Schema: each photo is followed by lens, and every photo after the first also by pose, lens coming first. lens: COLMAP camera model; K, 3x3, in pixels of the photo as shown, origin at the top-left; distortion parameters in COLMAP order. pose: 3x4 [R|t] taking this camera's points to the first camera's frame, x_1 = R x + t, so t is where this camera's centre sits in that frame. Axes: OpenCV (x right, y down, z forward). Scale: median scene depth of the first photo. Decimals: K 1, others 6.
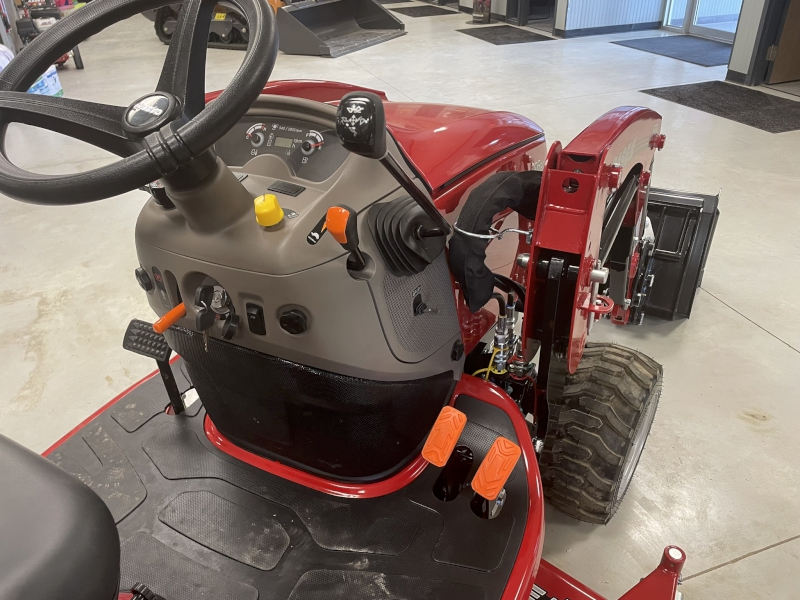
lens RADIAL K [[594.7, 0, 390.6], [0, 594.7, 308.1], [0, 0, 1]] dist [0.084528, -0.100669]
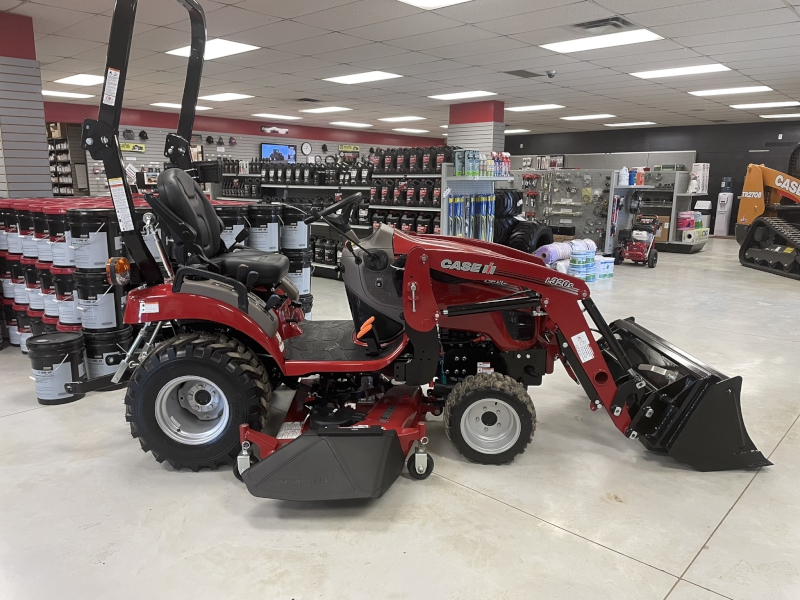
lens RADIAL K [[595.4, 0, 403.2], [0, 595.4, 301.0], [0, 0, 1]] dist [0.089620, -0.115184]
pose [[0.498689, 0.215397, -0.839591, 0.525864], [-0.491326, 0.868231, -0.069087, 0.043432], [0.714078, 0.446966, 0.538808, -0.117706]]
